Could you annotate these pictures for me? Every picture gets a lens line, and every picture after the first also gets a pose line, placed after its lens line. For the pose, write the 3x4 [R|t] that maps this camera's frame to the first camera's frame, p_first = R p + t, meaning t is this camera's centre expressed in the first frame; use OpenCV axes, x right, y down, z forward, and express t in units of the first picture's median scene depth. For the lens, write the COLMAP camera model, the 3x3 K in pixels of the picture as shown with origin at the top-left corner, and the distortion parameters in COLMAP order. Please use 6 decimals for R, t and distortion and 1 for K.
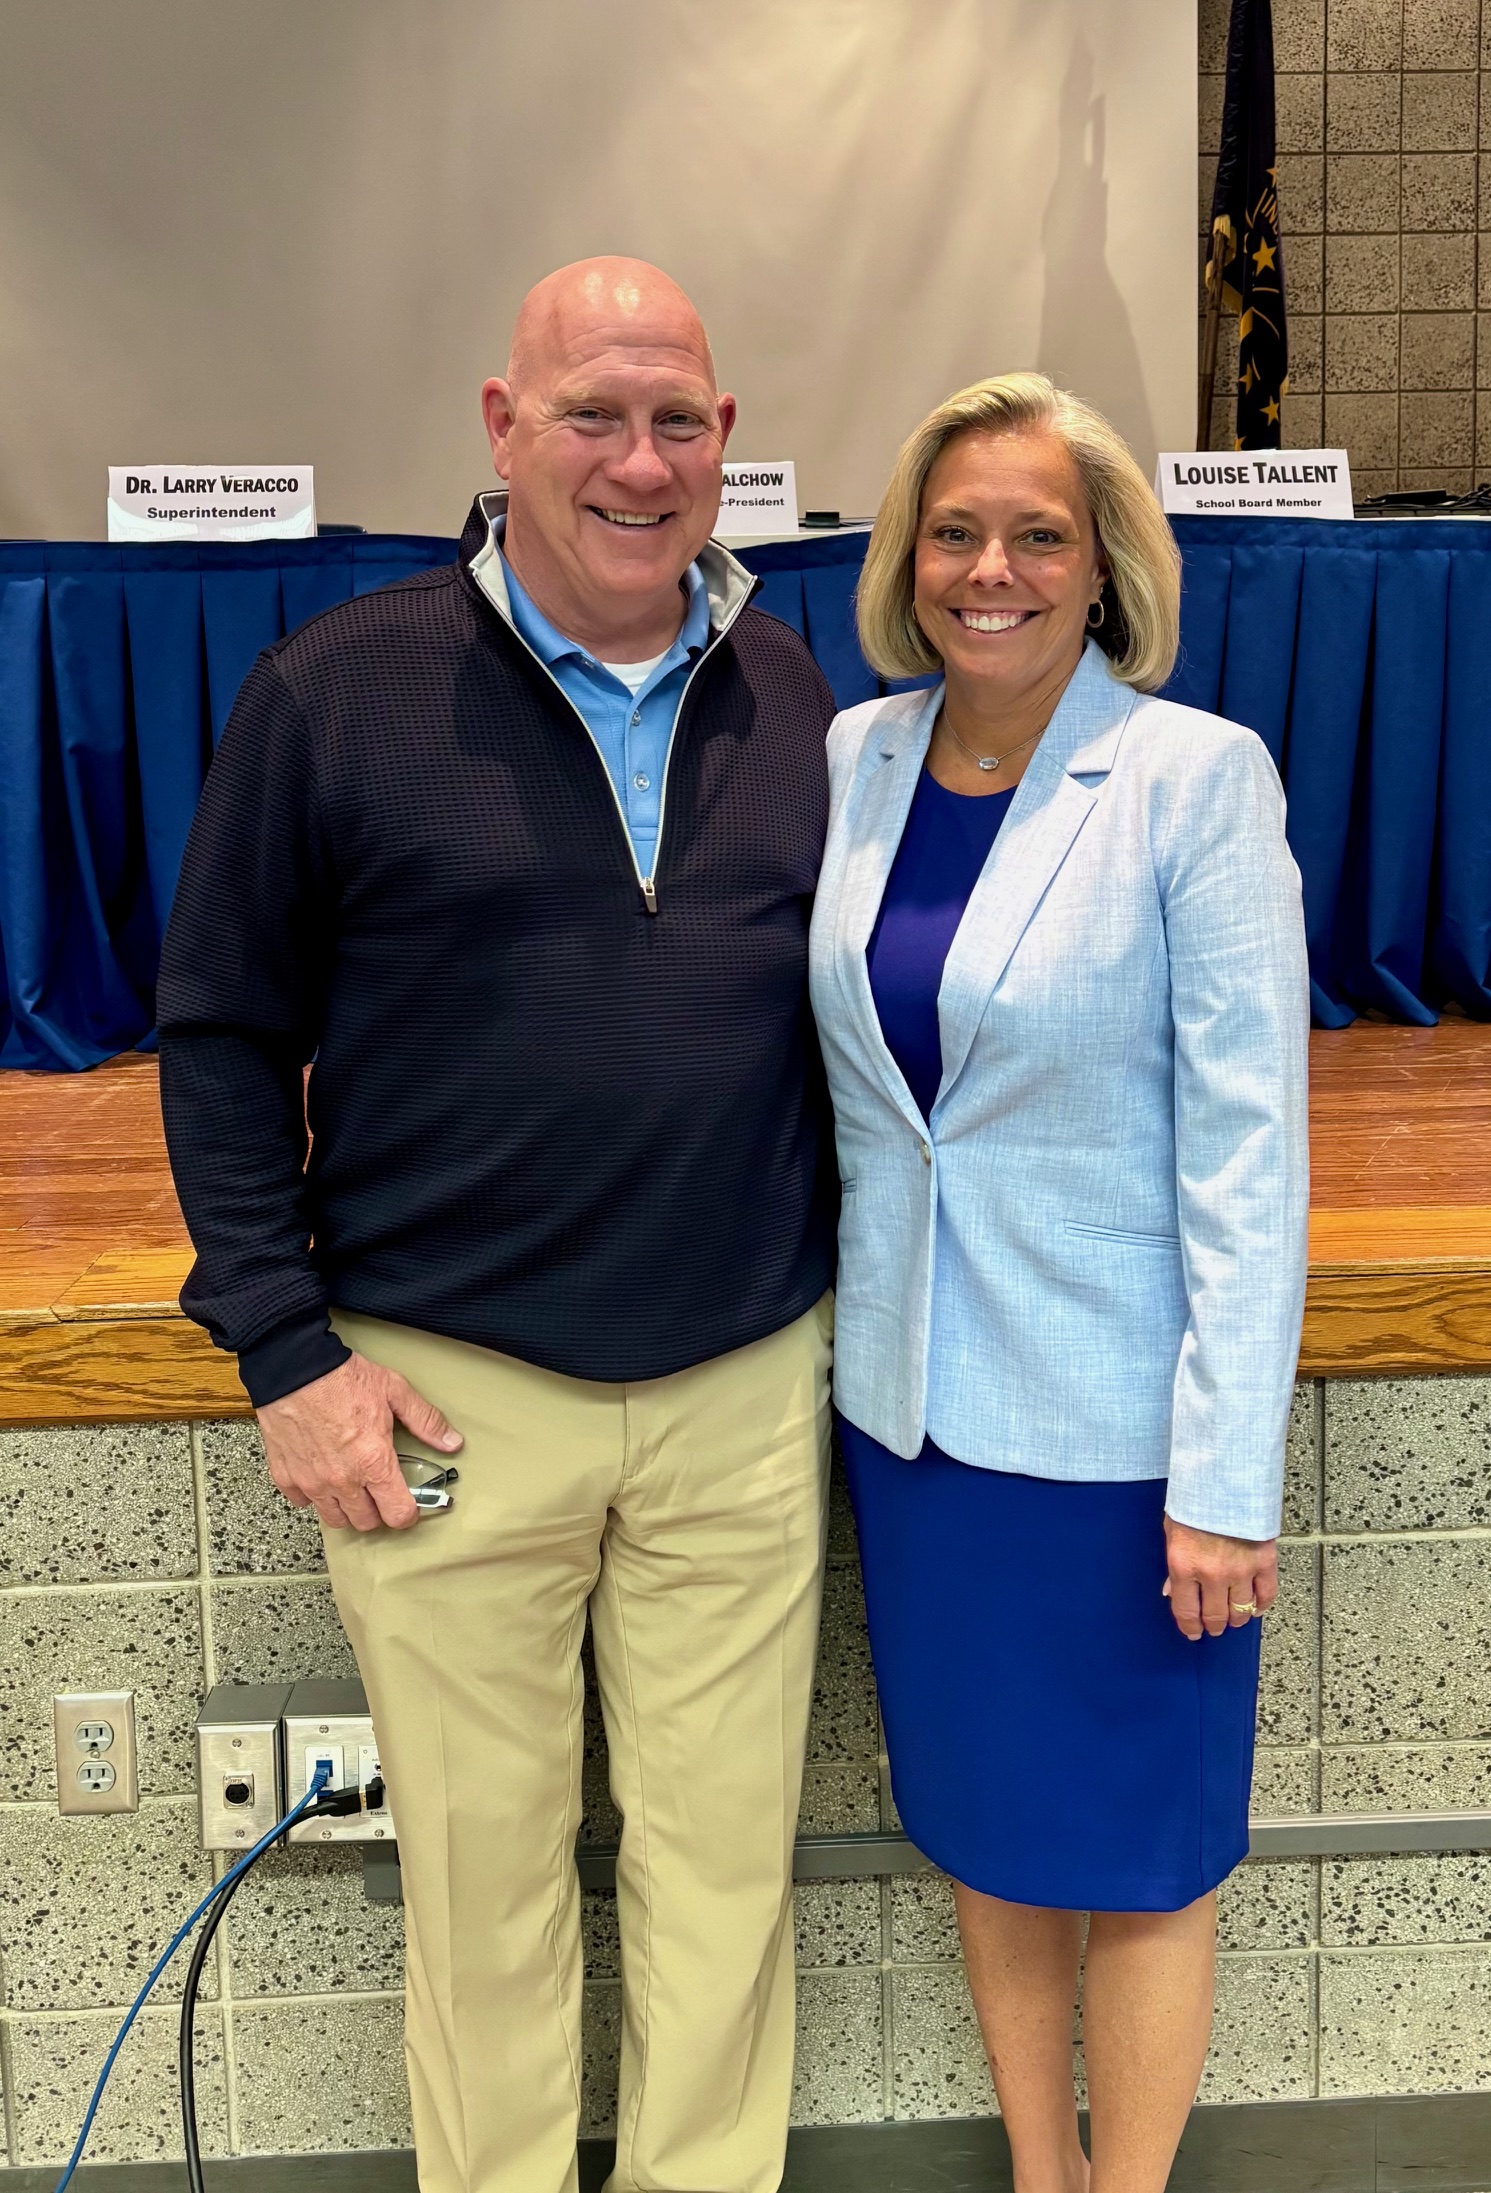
lens RADIAL K [[2223.6, 0, 823.4], [0, 2223.6, 878.1], [0, 0, 1]] dist [0.006026, 0.000000]
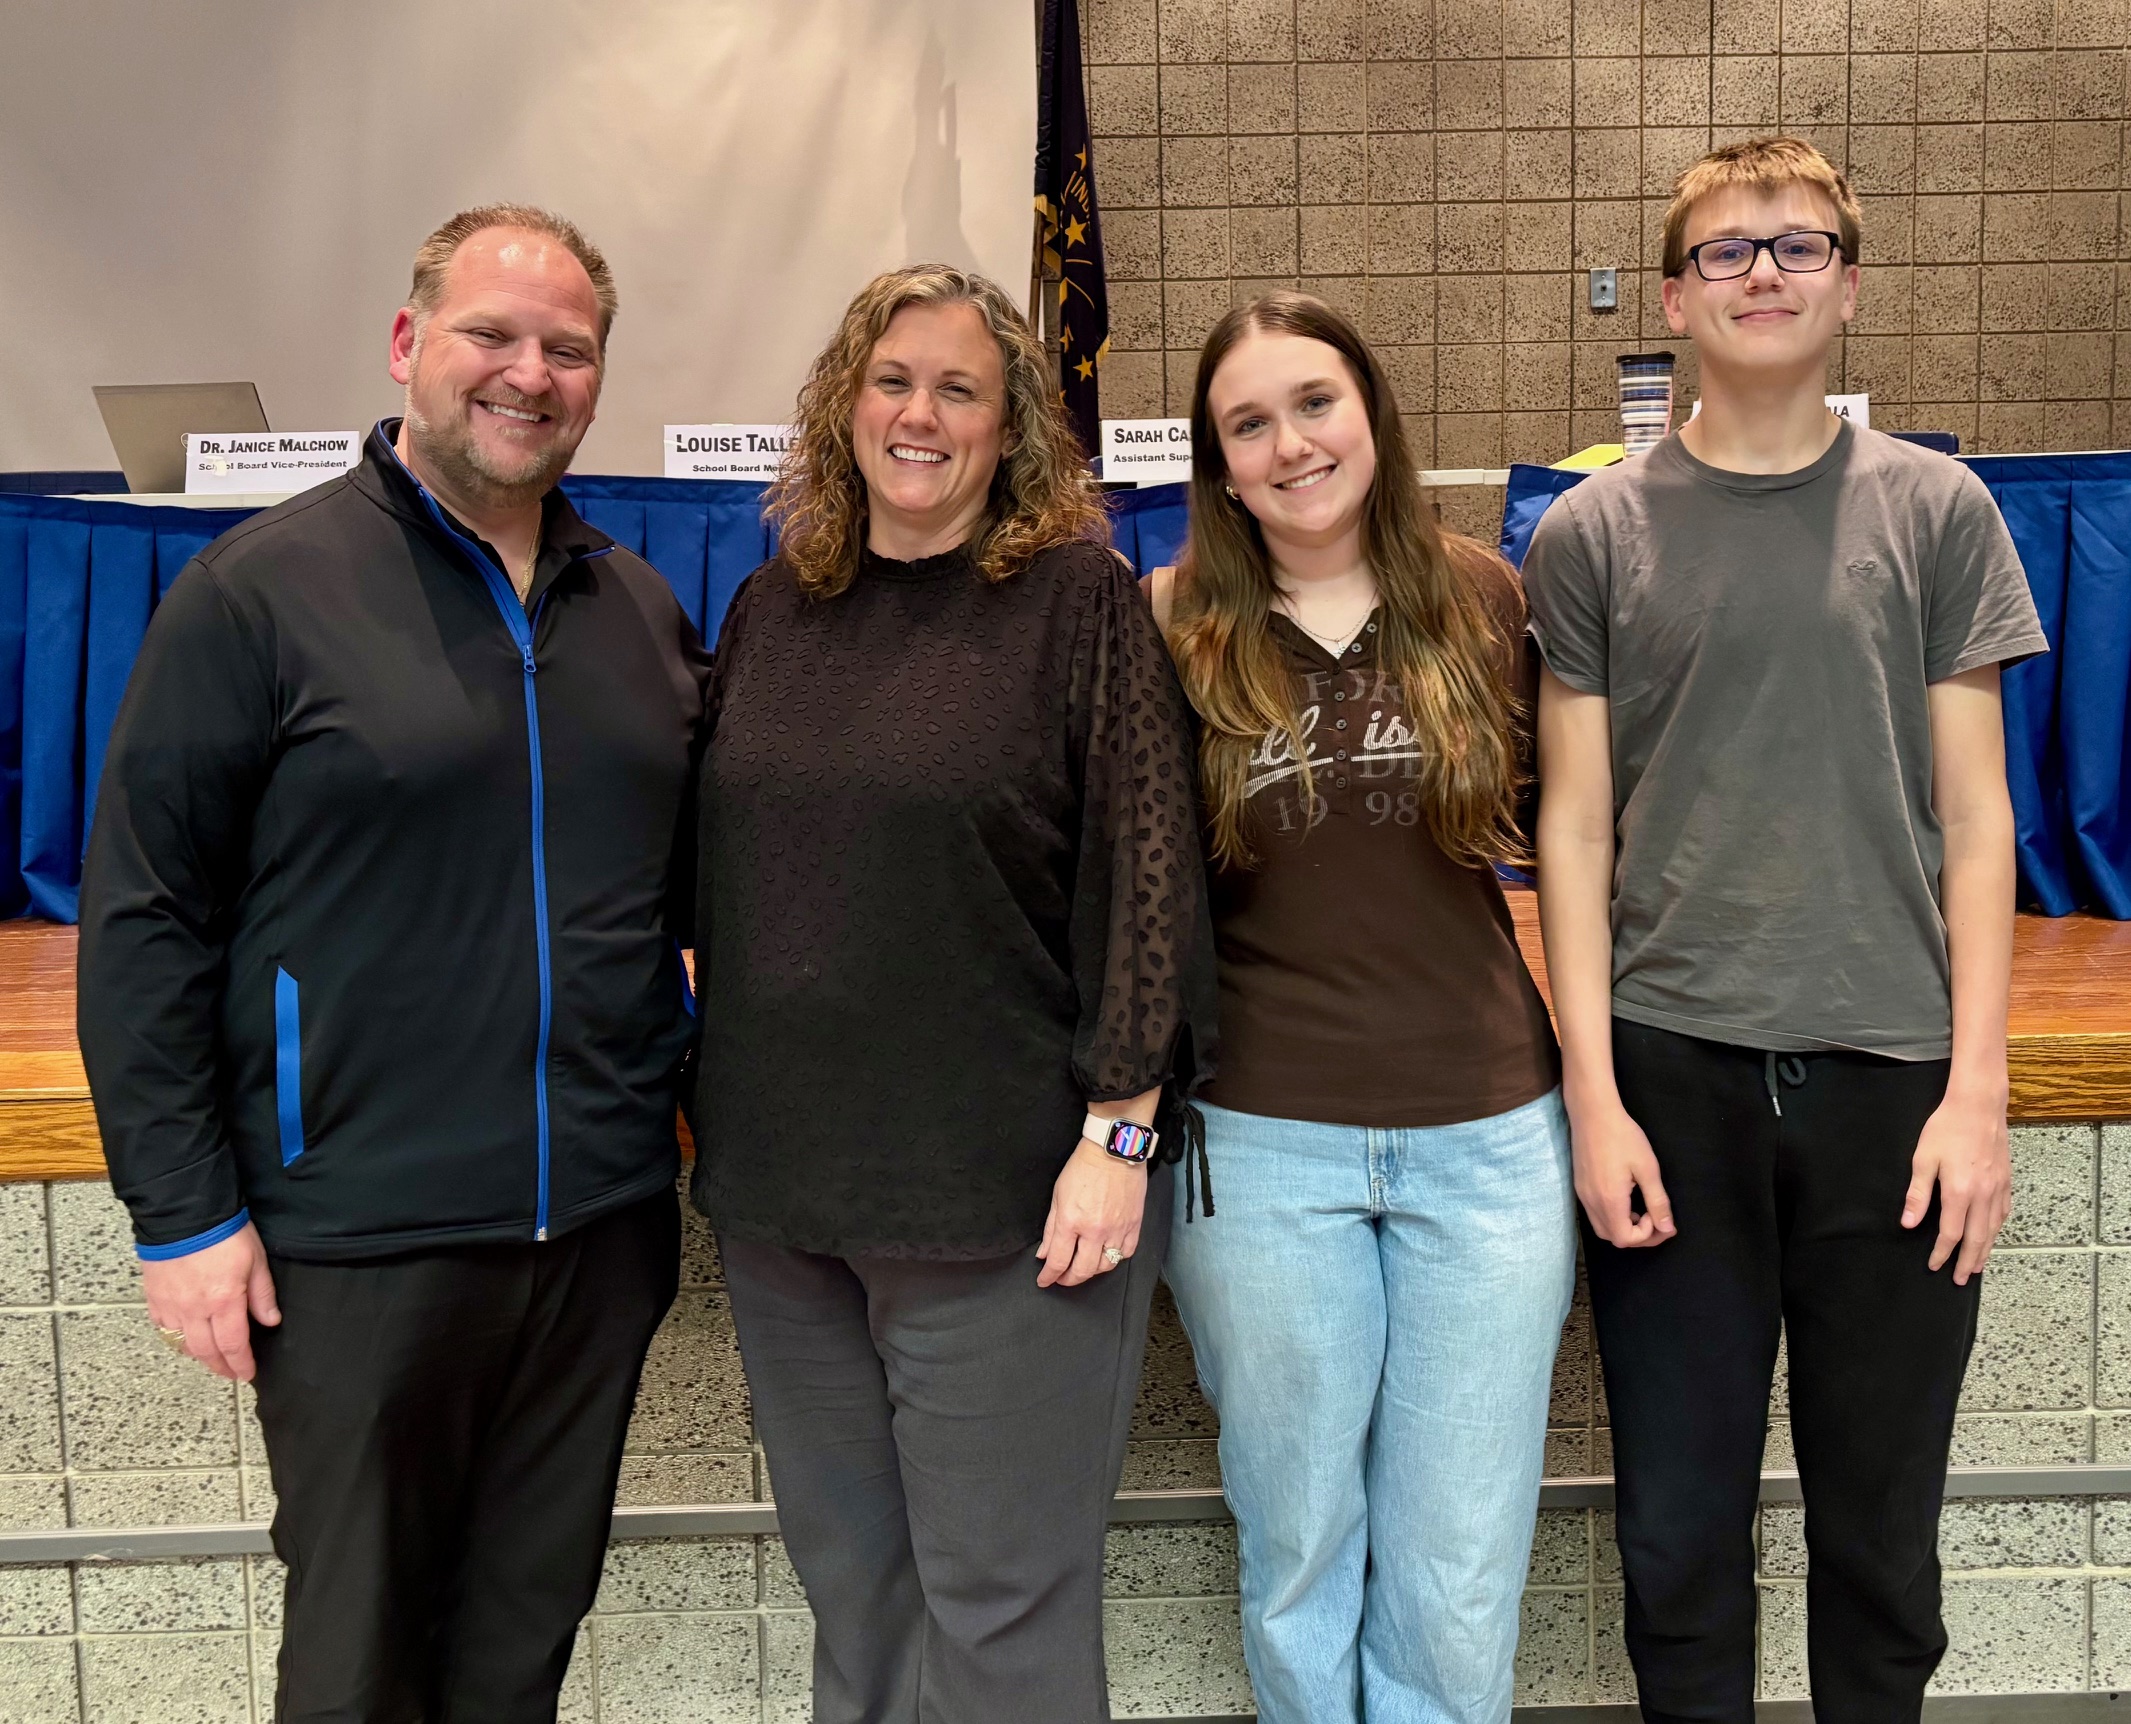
lens RADIAL K [[2147.6, 0, 1155.8], [0, 2147.6, 754.2], [0, 0, 1]] dist [0.018439, 0.000000]
pose [[0.999978, 0.004304, -0.005098, 0.236124], [-0.004354, 0.999943, -0.009744, -0.002351], [0.005055, 0.009766, 0.999940, -0.087515]]
